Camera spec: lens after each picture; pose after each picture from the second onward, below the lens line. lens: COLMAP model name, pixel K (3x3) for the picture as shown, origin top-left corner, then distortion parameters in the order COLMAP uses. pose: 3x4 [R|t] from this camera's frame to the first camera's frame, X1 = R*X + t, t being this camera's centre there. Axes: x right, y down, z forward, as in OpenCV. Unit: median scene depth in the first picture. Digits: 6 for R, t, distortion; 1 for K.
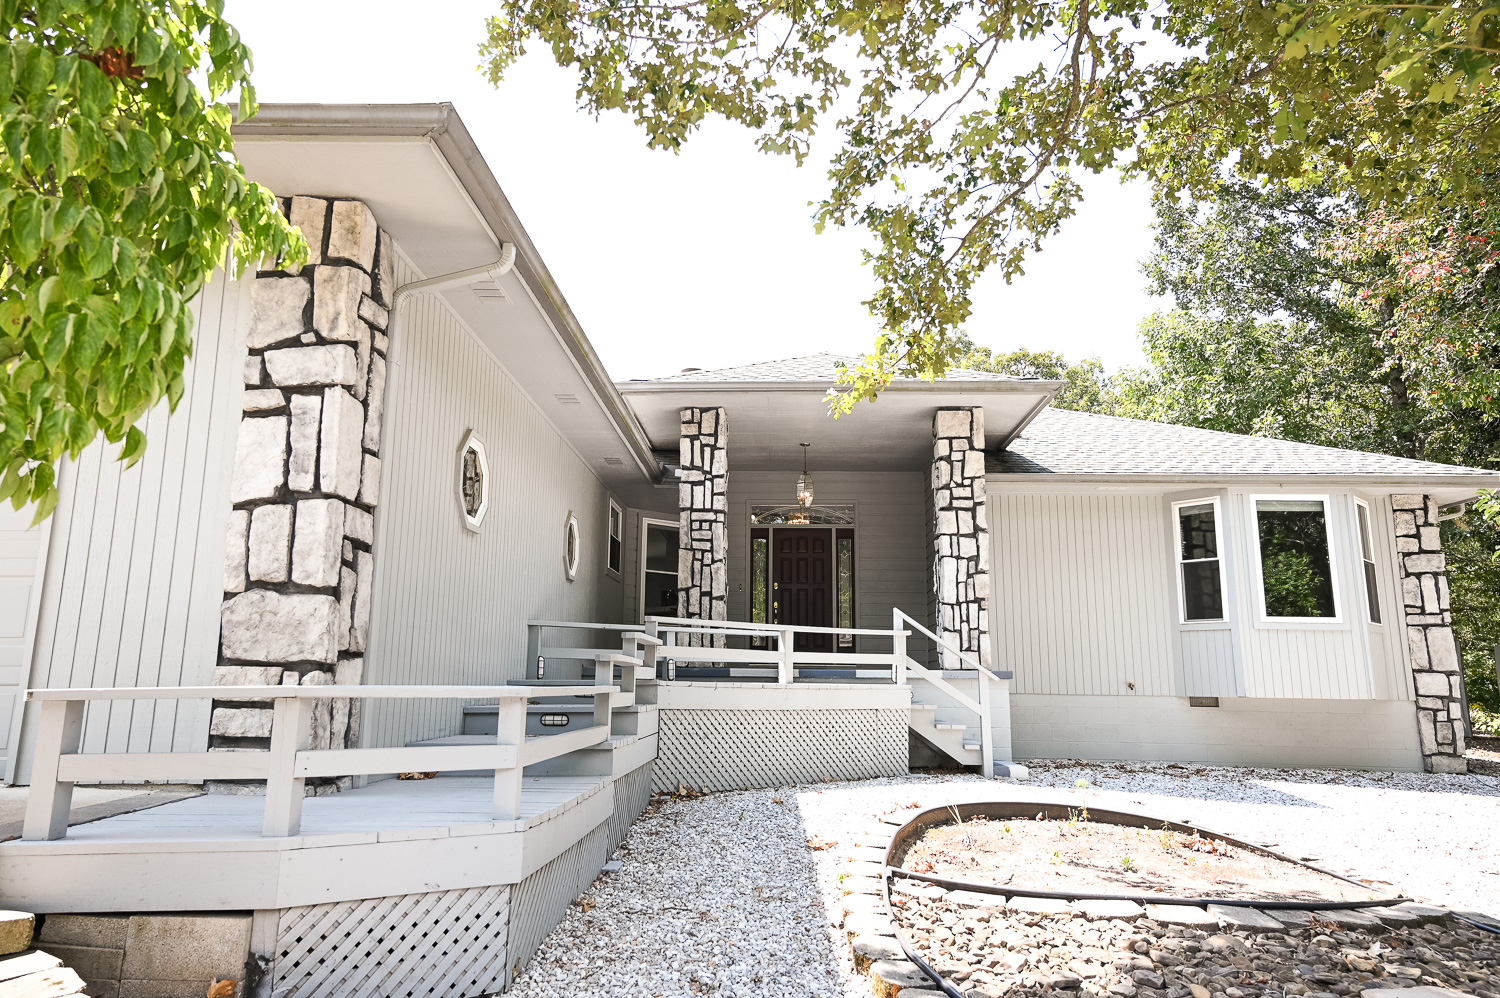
lens RADIAL K [[1023.0, 0, 747.5], [0, 1023.0, 493.3], [0, 0, 1]] dist [0.041280, 0.008410]
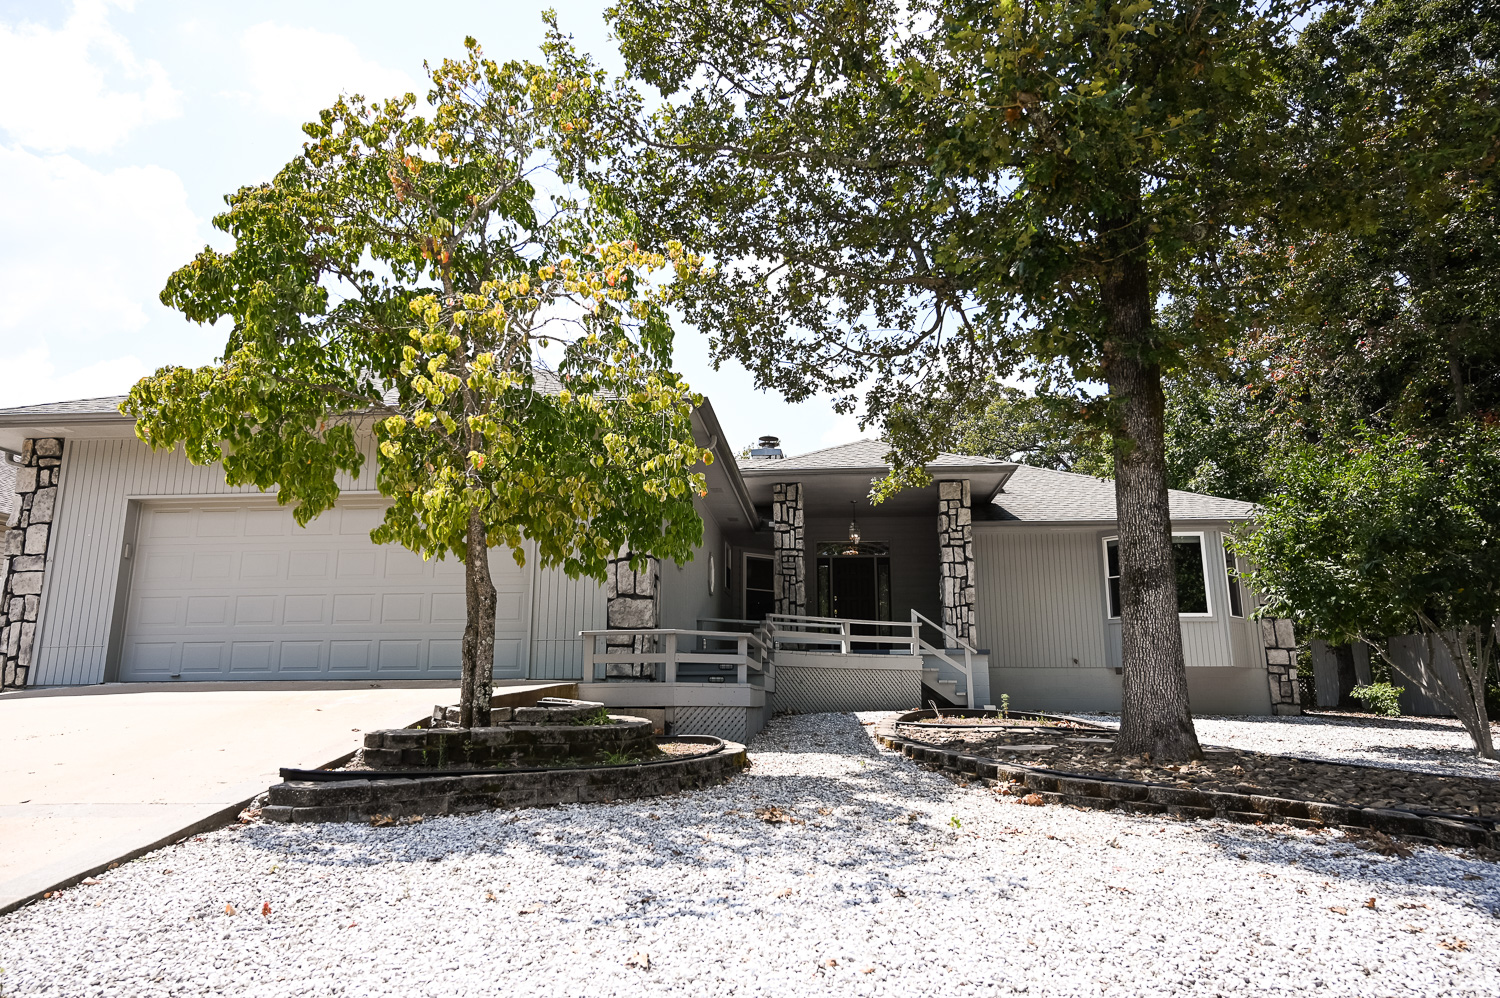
lens RADIAL K [[1023.0, 0, 747.5], [0, 1023.0, 493.3], [0, 0, 1]] dist [0.041280, 0.008410]
pose [[0.998801, -0.018922, -0.045159, -0.035220], [0.018065, 0.999650, -0.019312, -0.039754], [0.045508, 0.018473, 0.998793, -0.561992]]
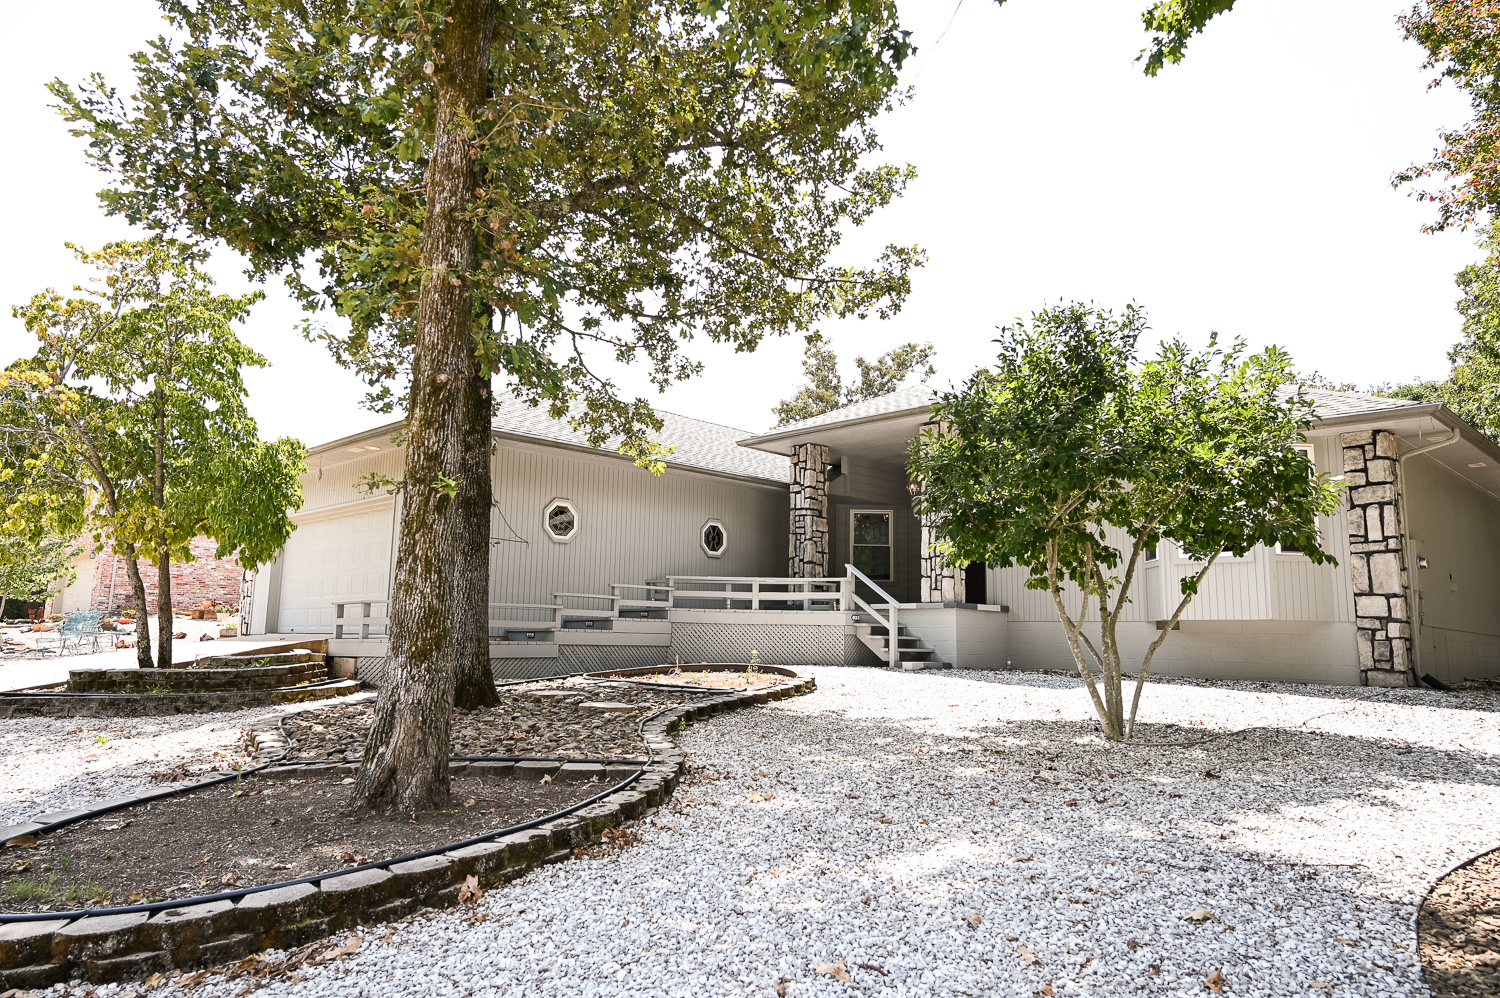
lens RADIAL K [[1023.0, 0, 747.5], [0, 1023.0, 493.3], [0, 0, 1]] dist [0.041280, 0.008410]
pose [[0.721425, -0.096416, -0.685747, 1.009858], [0.118171, 0.992876, -0.015279, 0.006879], [0.682335, -0.070013, 0.727679, -0.234316]]
